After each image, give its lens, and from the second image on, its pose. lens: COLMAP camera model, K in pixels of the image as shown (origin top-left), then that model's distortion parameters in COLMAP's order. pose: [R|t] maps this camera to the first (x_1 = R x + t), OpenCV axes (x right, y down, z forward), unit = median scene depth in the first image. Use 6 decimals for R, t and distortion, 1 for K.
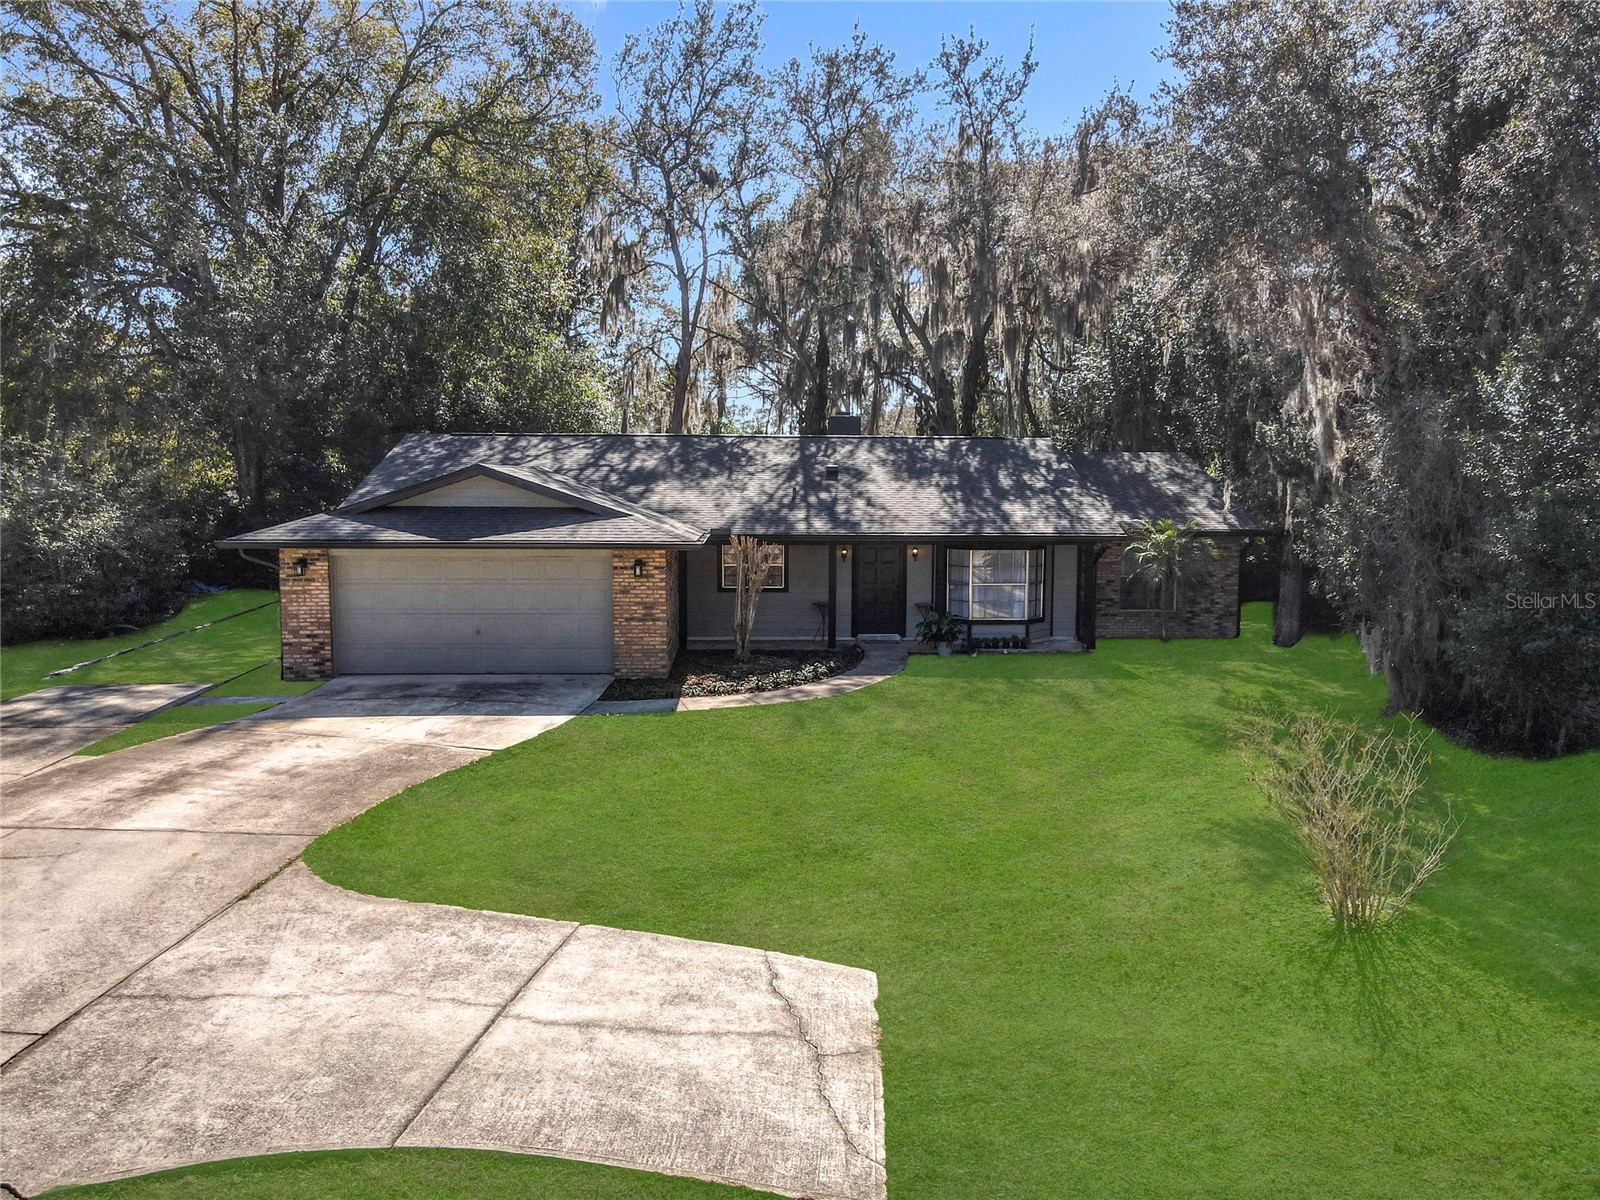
lens RADIAL K [[1141.4, 0, 800.0], [0, 1141.4, 600.0], [0, 0, 1]] dist [0.002555, -0.000761]
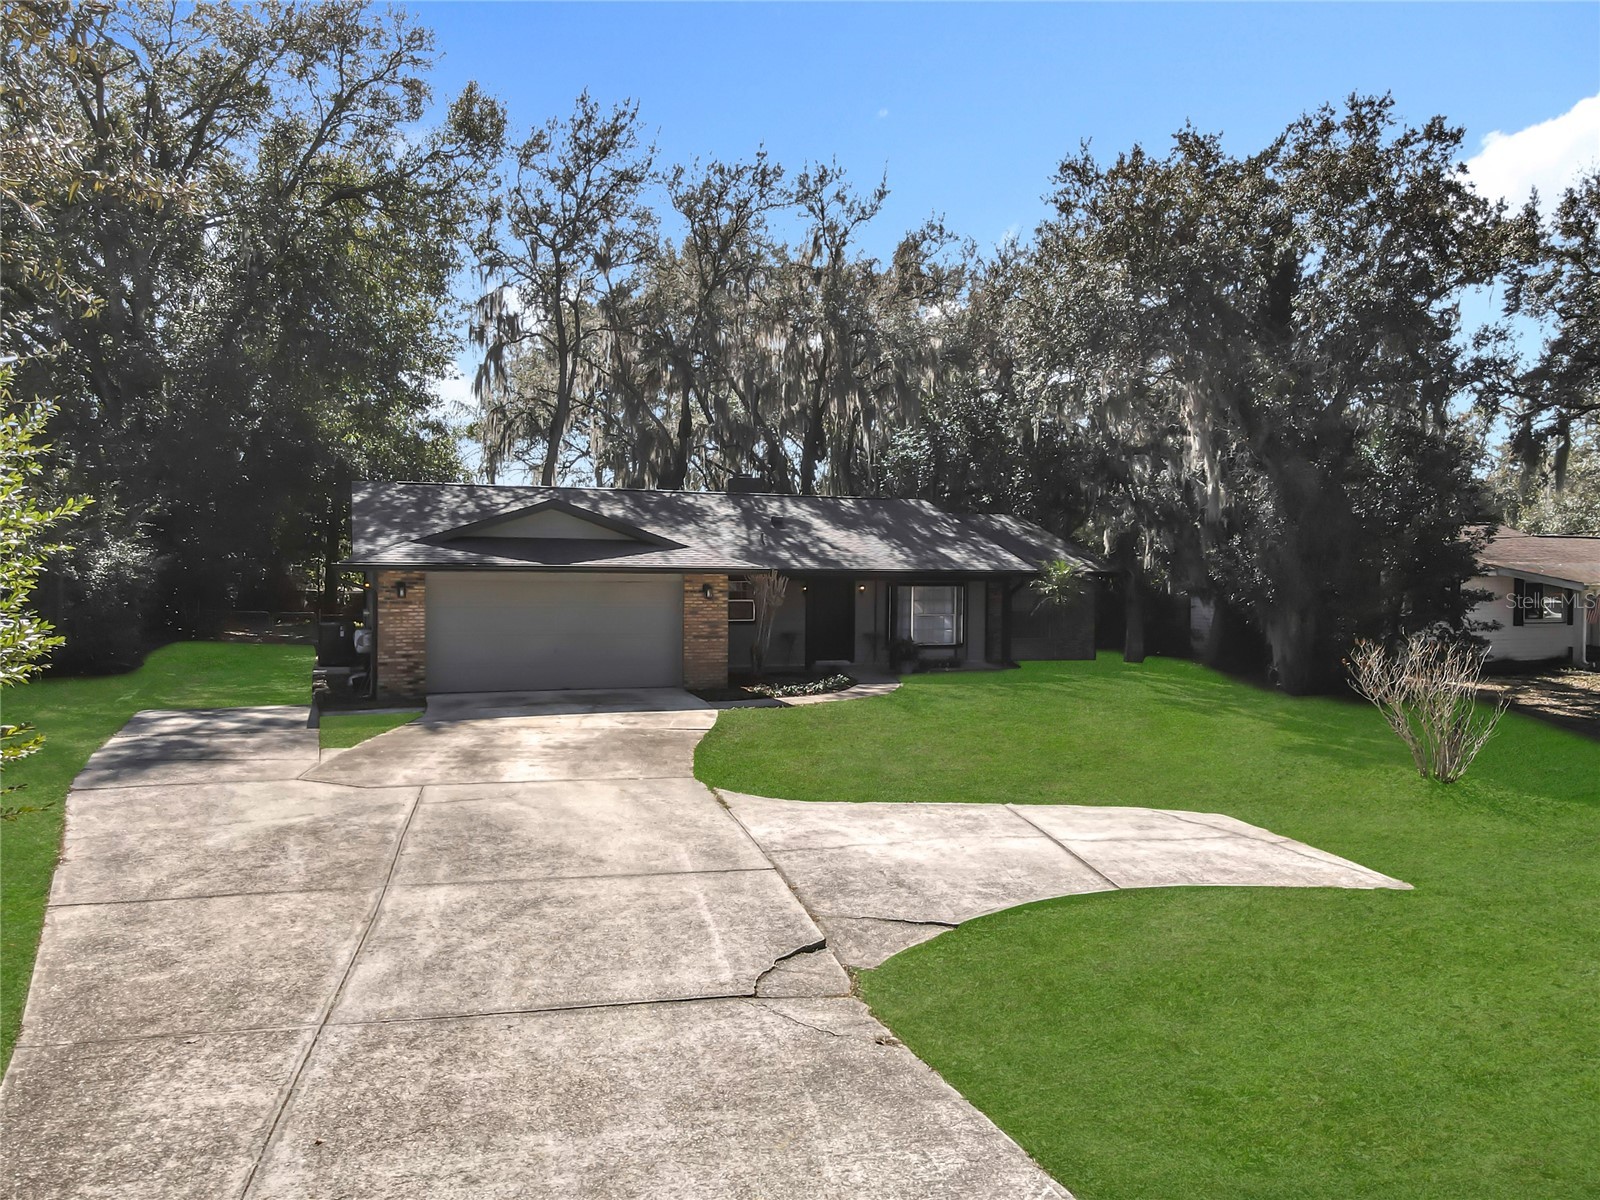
lens RADIAL K [[1125.8, 0, 800.0], [0, 1125.8, 600.0], [0, 0, 1]] dist [-0.001681, -0.000949]
pose [[0.953343, -0.004586, 0.301856, -0.336223], [0.027449, 0.997060, -0.071541, 0.054748], [-0.300640, 0.076489, 0.950666, -0.085028]]
